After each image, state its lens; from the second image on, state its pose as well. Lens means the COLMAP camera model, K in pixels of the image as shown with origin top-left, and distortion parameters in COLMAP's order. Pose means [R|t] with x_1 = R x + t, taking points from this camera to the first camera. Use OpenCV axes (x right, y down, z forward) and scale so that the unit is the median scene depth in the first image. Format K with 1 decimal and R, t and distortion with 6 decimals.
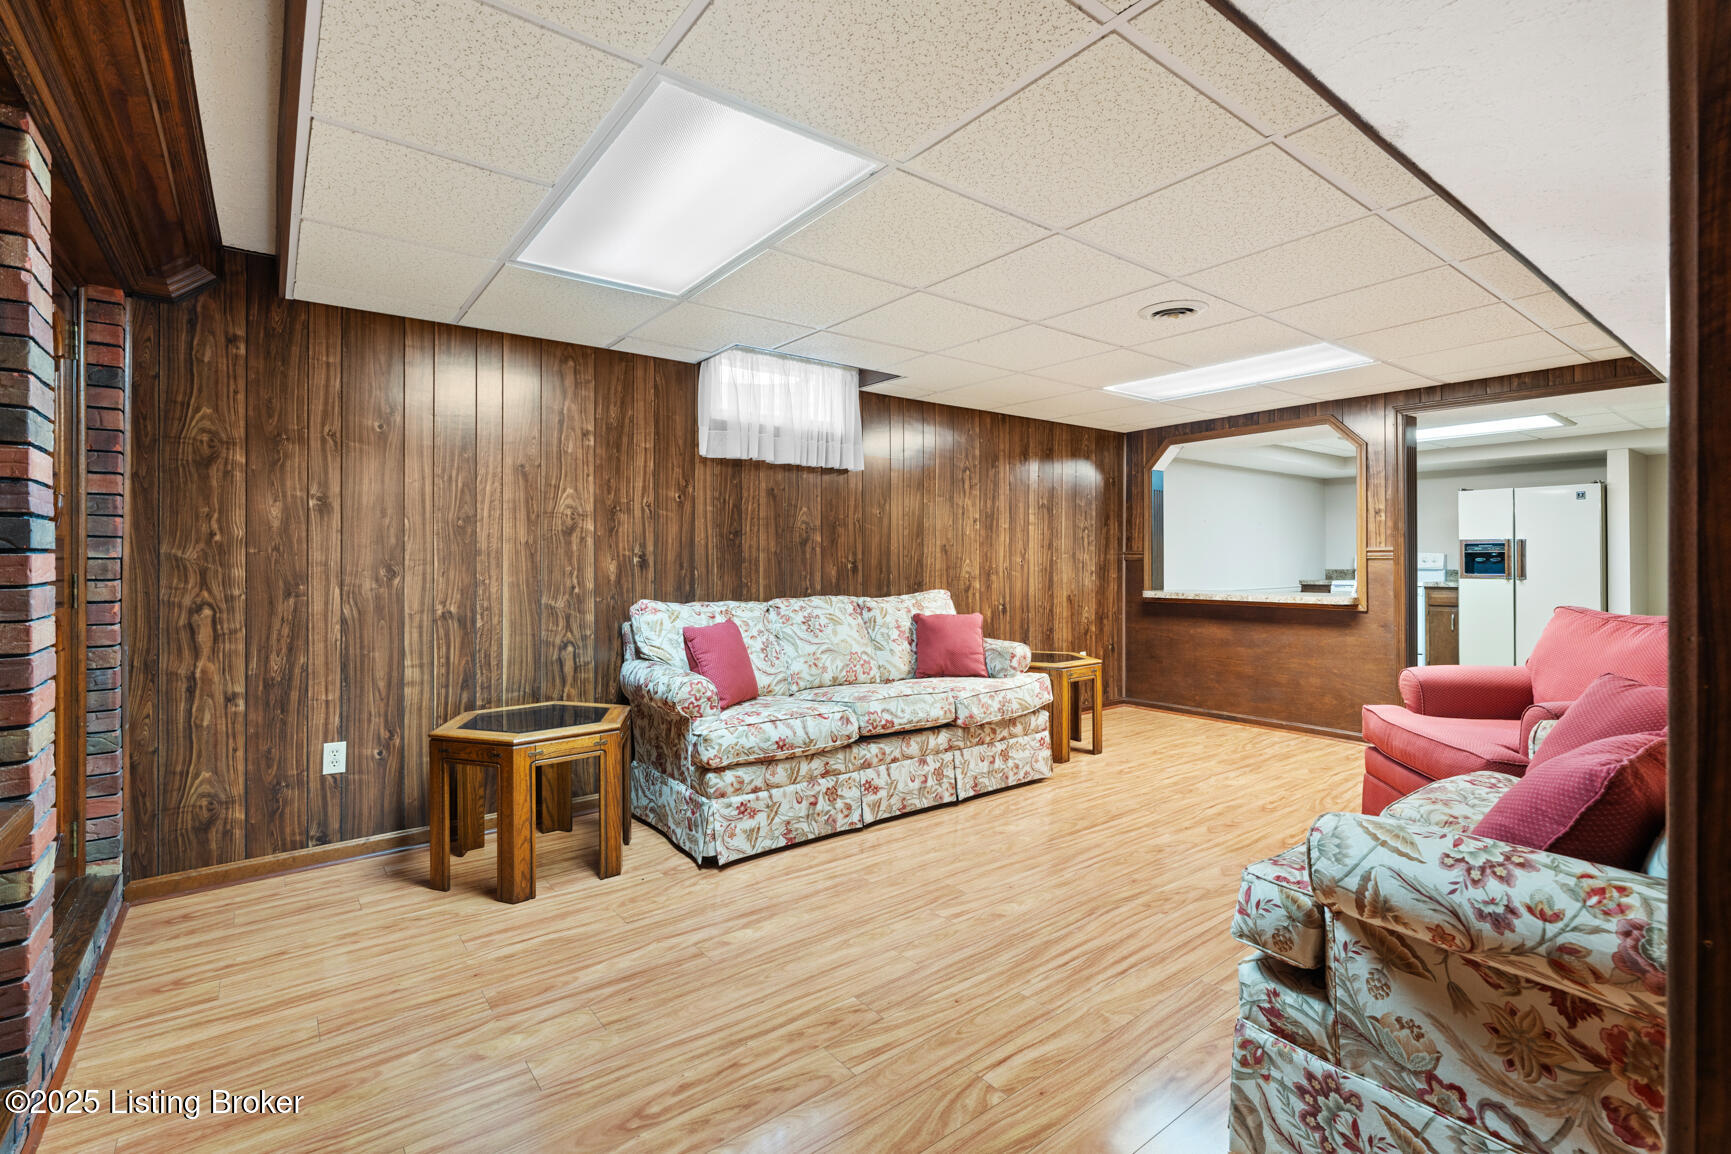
lens RADIAL K [[788.4, 0, 878.3], [0, 788.4, 564.2], [0, 0, 1]] dist [0.013660, -0.001244]
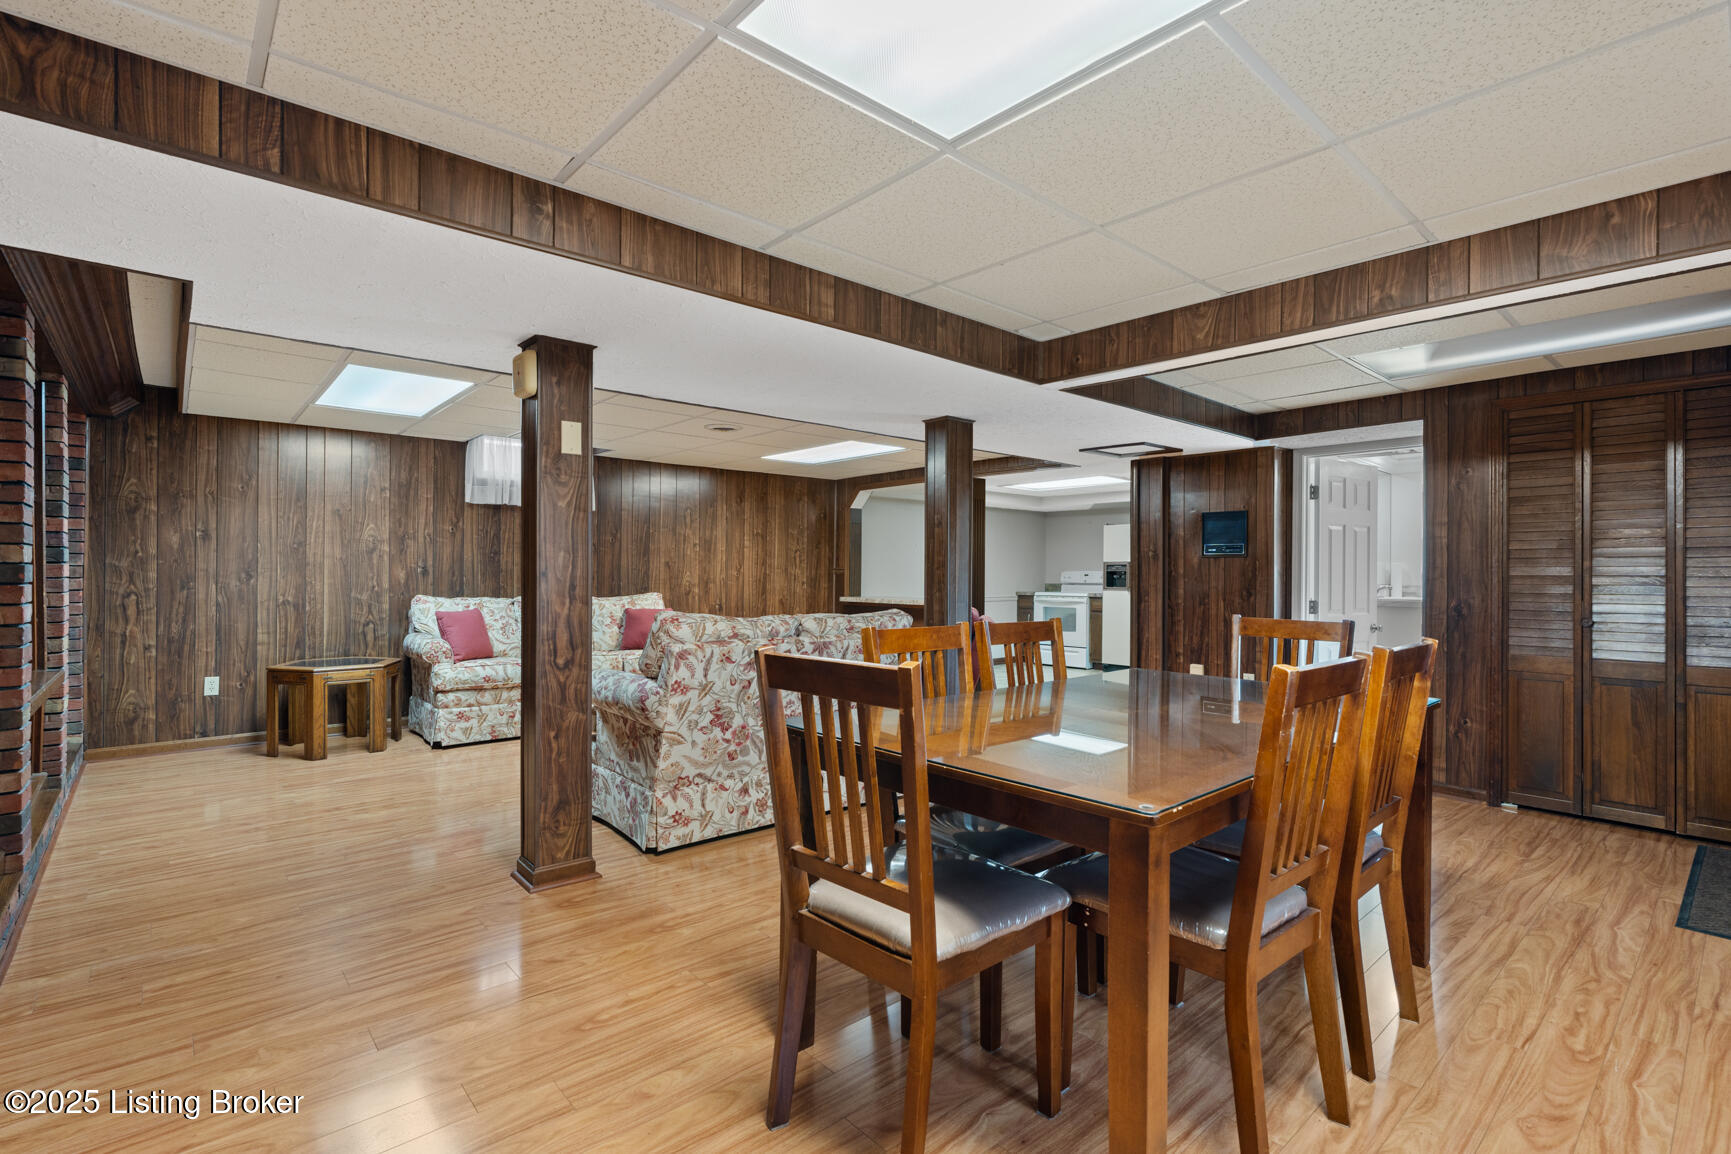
lens RADIAL K [[788.4, 0, 859.9], [0, 788.4, 581.4], [0, 0, 1]] dist [0.013660, -0.001244]
pose [[0.998483, 0.011808, 0.053774, 0.570786], [-0.012232, 0.999897, 0.007564, -0.006161], [-0.053679, -0.008210, 0.998524, -0.725749]]
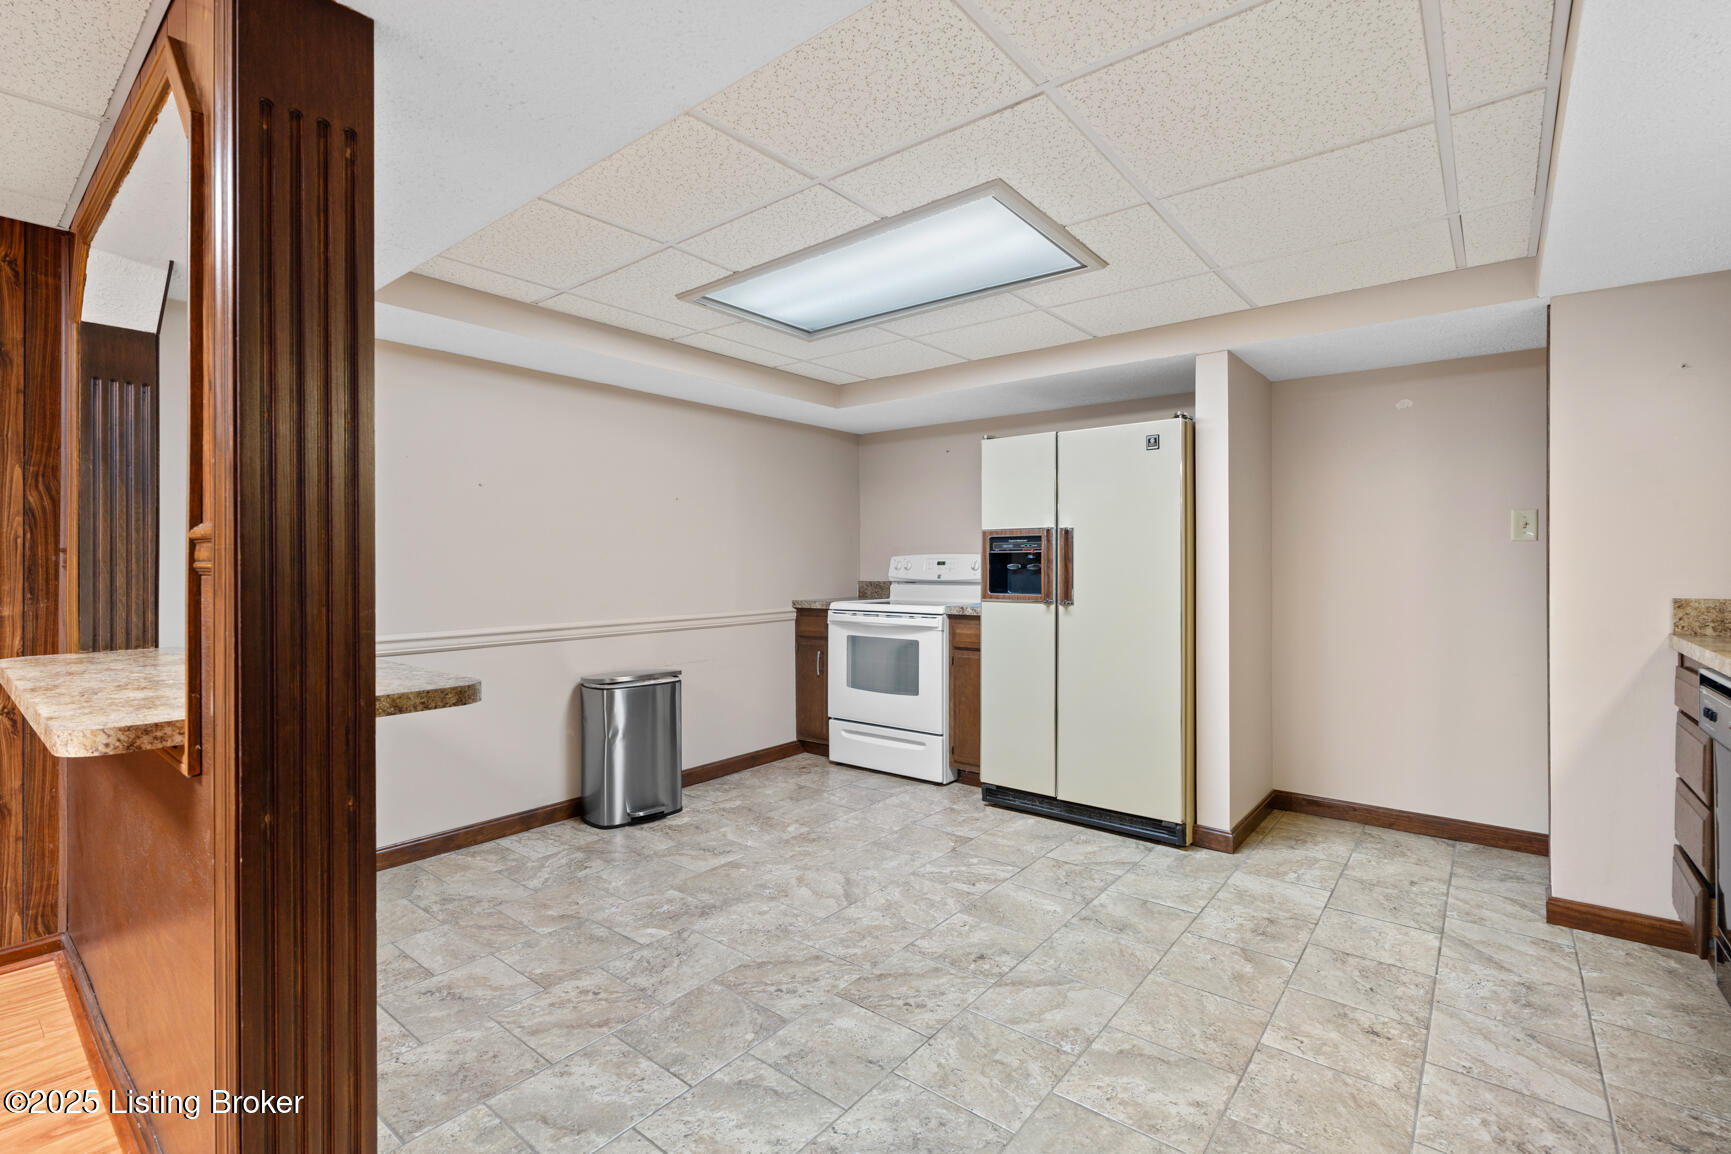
lens RADIAL K [[788.4, 0, 860.6], [0, 788.4, 575.6], [0, 0, 1]] dist [0.013660, -0.001244]
pose [[0.976642, 0.012624, 0.214503, 1.229870], [-0.014329, 0.999877, 0.006395, -0.002995], [-0.214396, -0.009319, 0.976702, 1.125906]]
